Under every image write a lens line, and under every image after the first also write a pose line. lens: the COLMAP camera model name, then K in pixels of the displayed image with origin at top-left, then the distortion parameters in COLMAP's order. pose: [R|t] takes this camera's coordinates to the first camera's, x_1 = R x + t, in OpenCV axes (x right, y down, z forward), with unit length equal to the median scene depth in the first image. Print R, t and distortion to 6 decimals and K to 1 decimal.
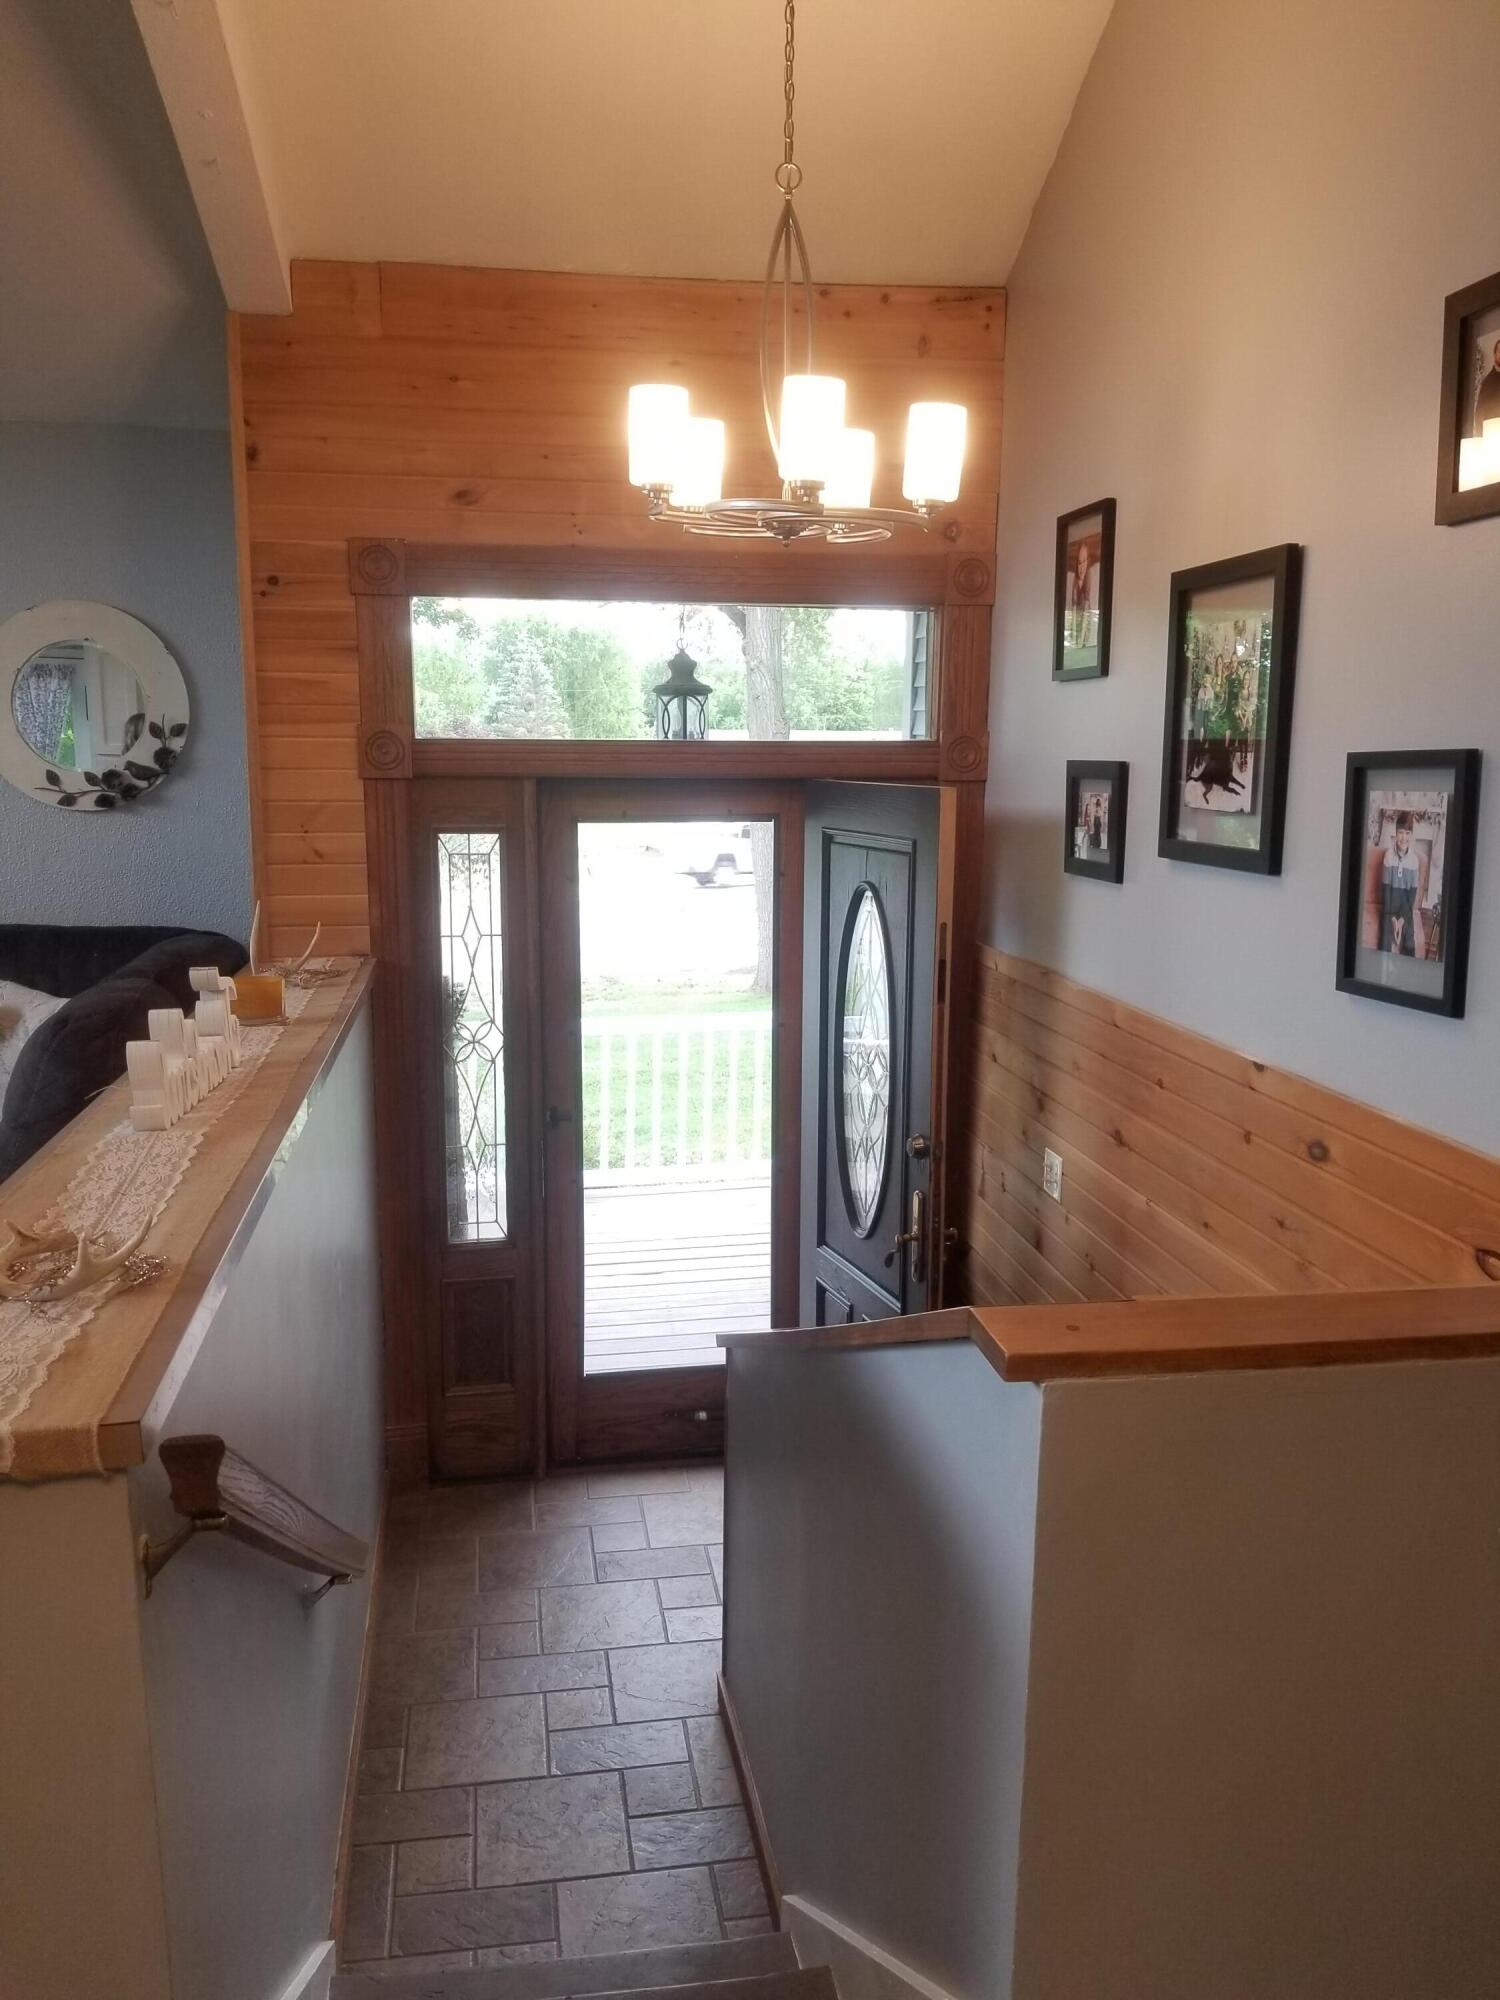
lens RADIAL K [[1570.3, 0, 743.3], [0, 1570.3, 997.6], [0, 0, 1]] dist [0.072140, -0.099037]
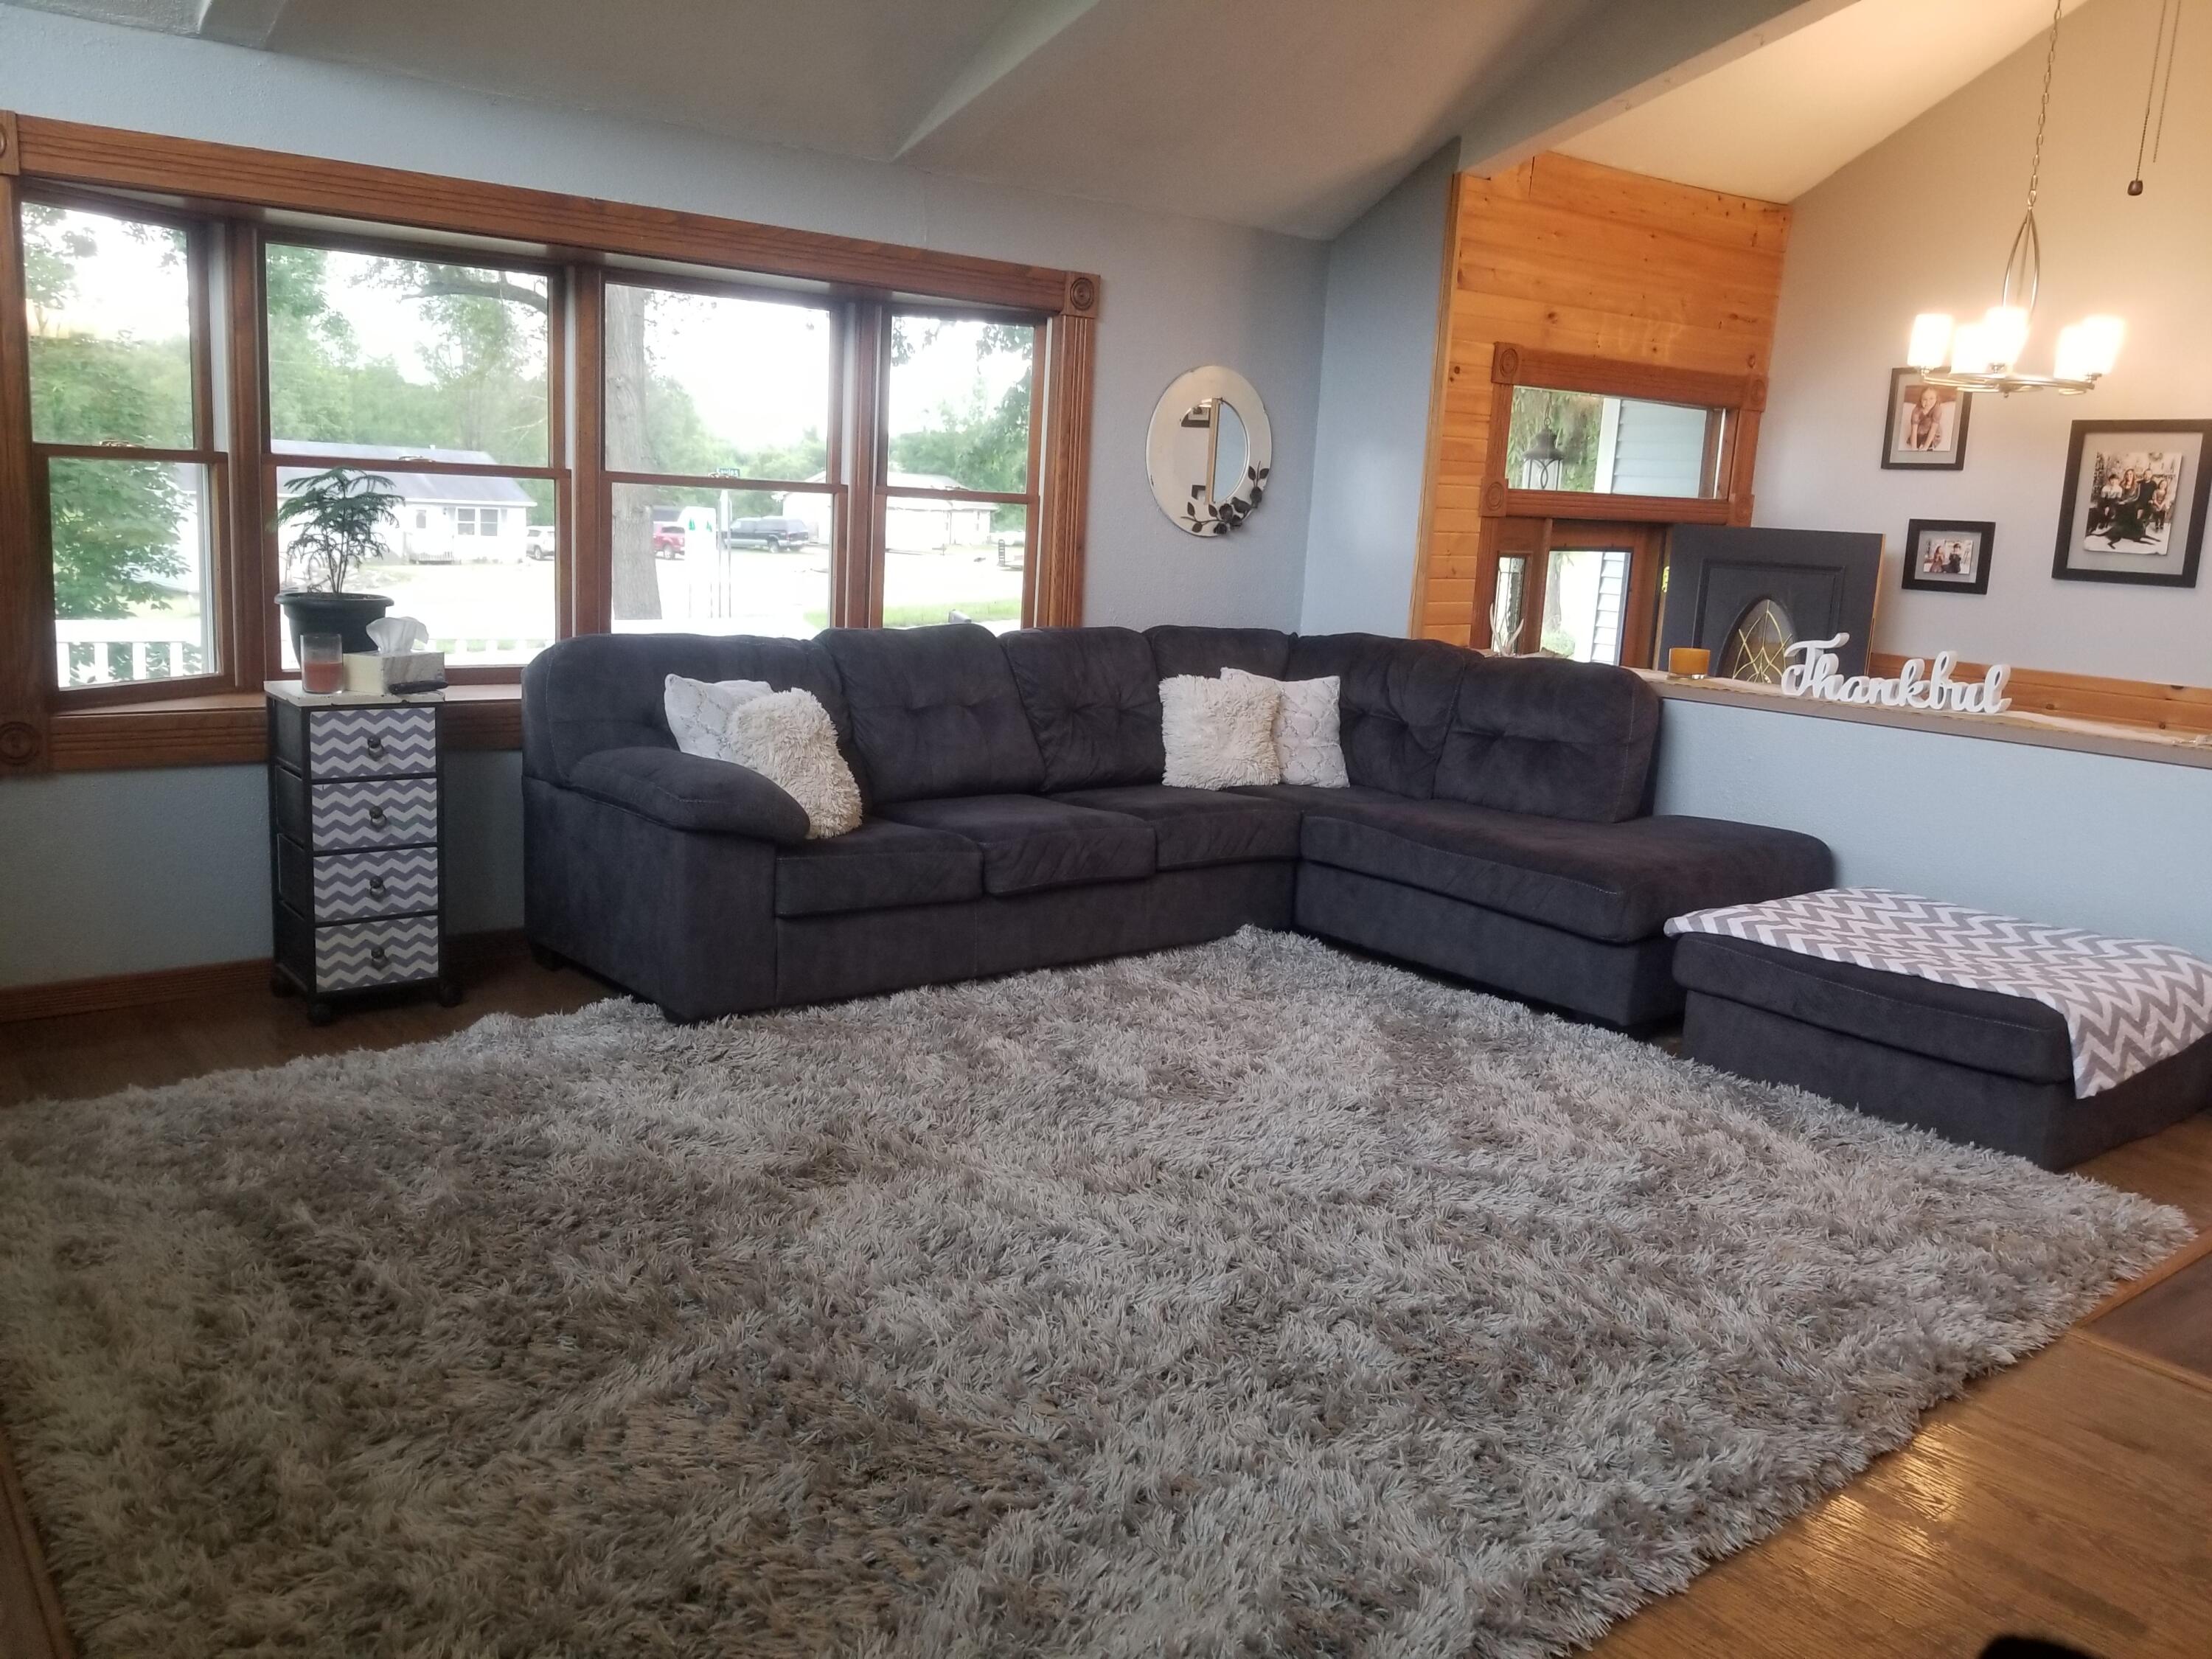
lens RADIAL K [[1736.8, 0, 1068.6], [0, 1736.8, 782.9], [0, 0, 1]] dist [0.072140, -0.099037]
pose [[0.881461, -0.041030, 0.470471, -1.300880], [0.033748, 0.999144, 0.023908, 0.044095], [-0.471049, -0.005197, 0.882092, -0.170239]]
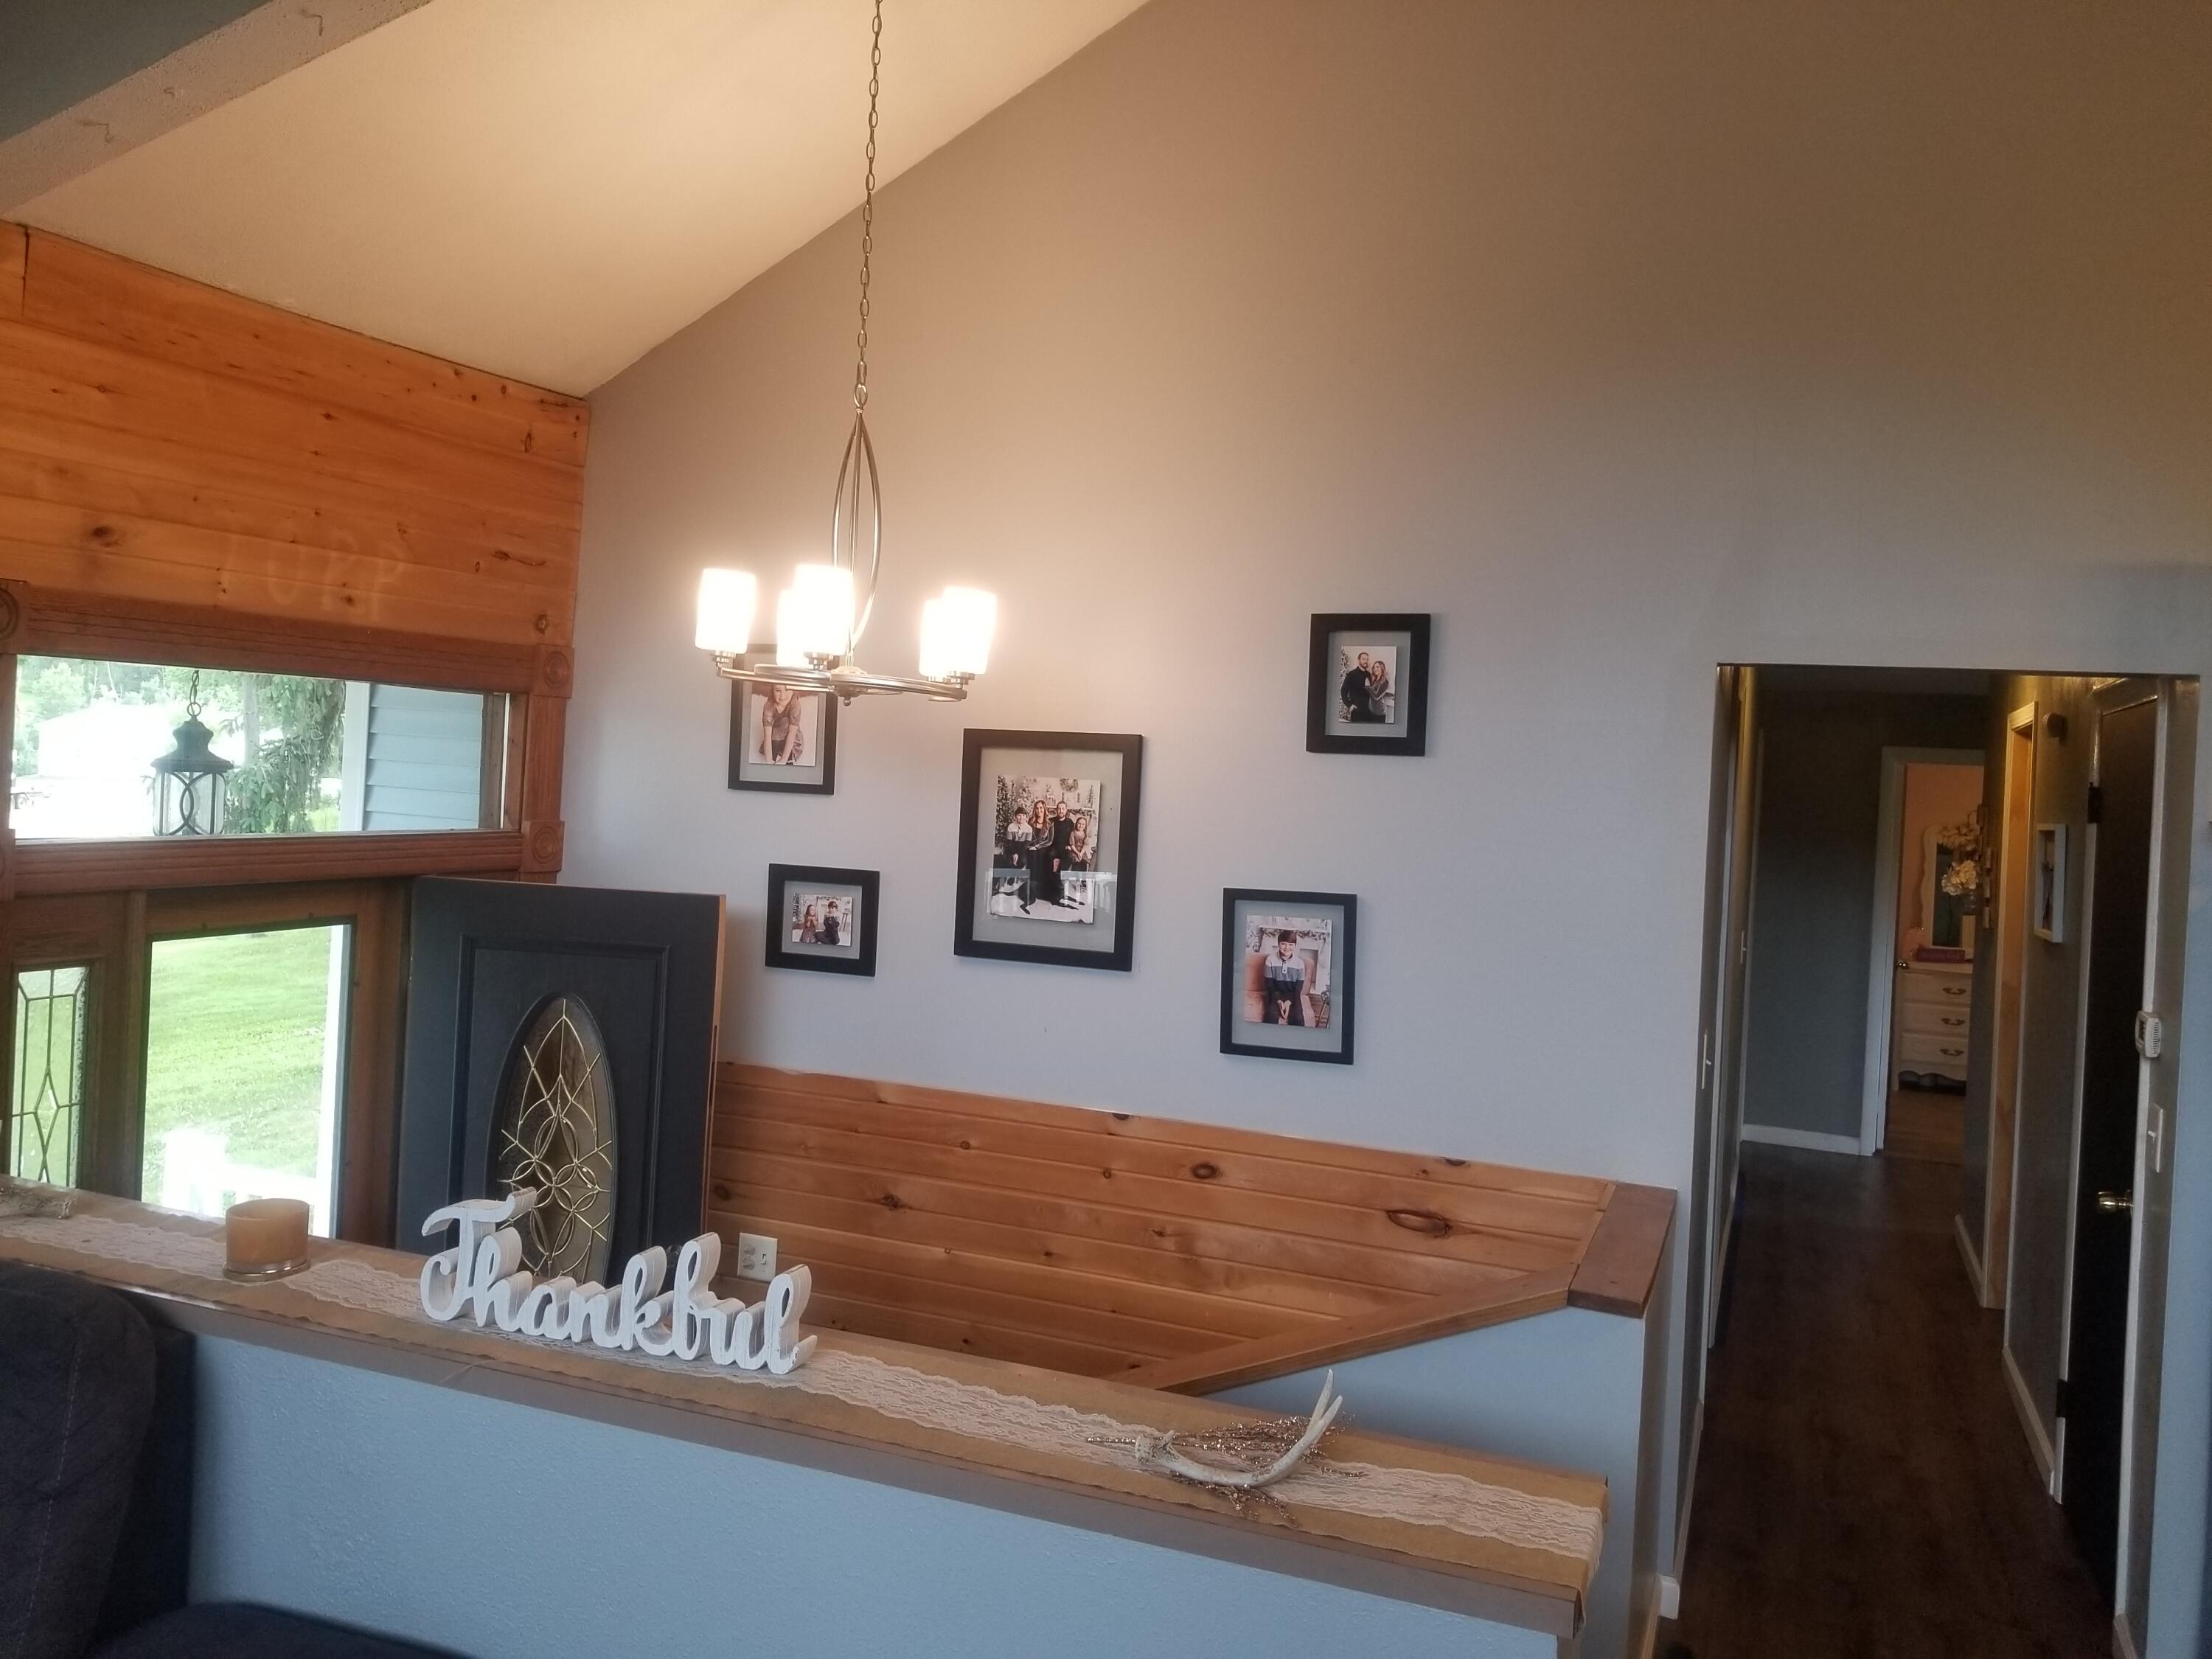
lens RADIAL K [[1736.8, 0, 1079.0], [0, 1736.8, 785.4], [0, 0, 1]] dist [0.072140, -0.099037]
pose [[0.528726, 0.009813, 0.848736, -0.648915], [0.091288, 0.993476, -0.068356, -0.094146], [-0.843869, 0.113621, 0.524381, 0.165961]]
